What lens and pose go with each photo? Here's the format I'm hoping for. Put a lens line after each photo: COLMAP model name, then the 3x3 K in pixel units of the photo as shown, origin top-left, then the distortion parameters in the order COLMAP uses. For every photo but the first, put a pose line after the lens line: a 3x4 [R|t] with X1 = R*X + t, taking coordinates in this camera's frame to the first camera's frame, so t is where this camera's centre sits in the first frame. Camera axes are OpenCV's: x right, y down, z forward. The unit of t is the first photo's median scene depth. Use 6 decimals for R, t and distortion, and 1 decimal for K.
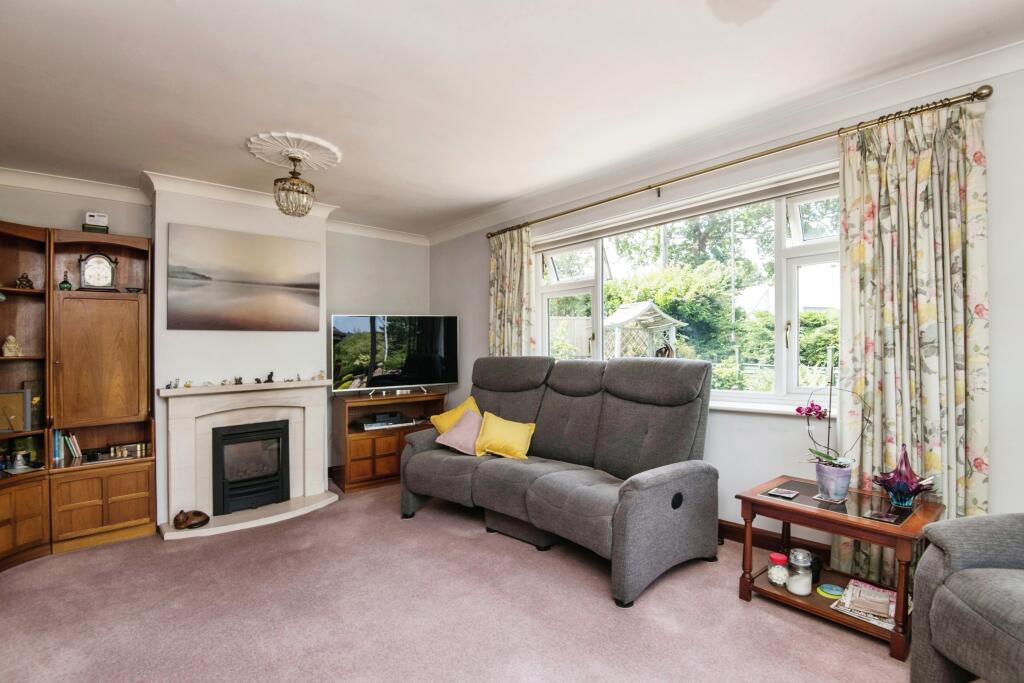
lens RADIAL K [[481.4, 0, 512.0], [0, 481.4, 341.5], [0, 0, 1]] dist [-0.000126, -0.000043]
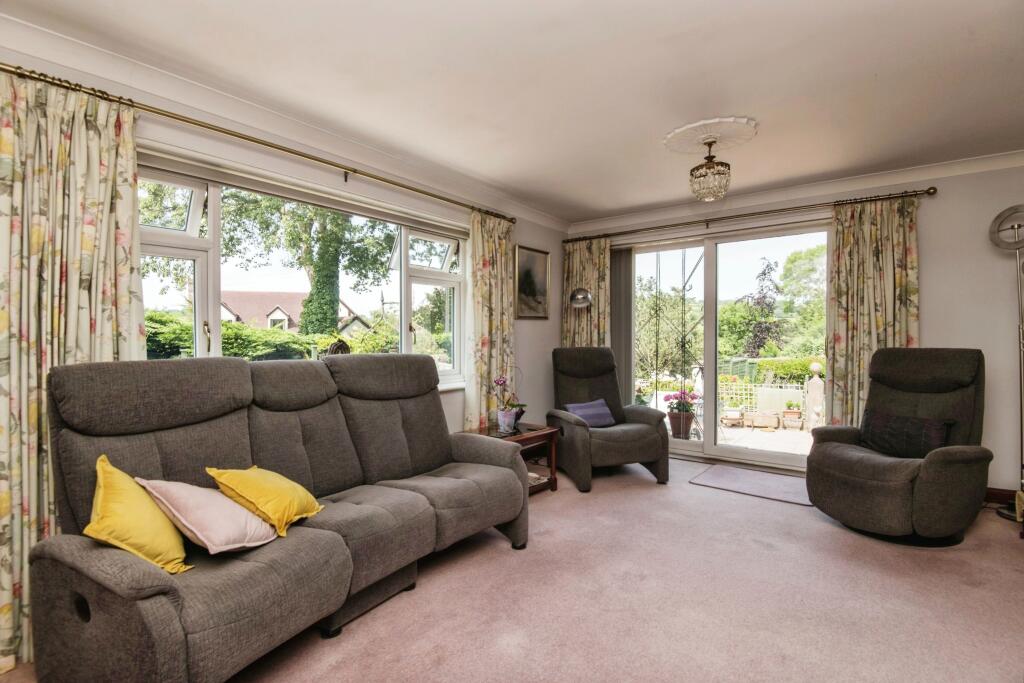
lens RADIAL K [[481.4, 0, 512.0], [0, 481.4, 341.5], [0, 0, 1]] dist [-0.000126, -0.000043]
pose [[-0.179985, 0.006123, 0.983650, -0.755299], [0.000246, 0.999981, -0.006180, 0.018489], [-0.983669, -0.000870, -0.179983, 0.953408]]
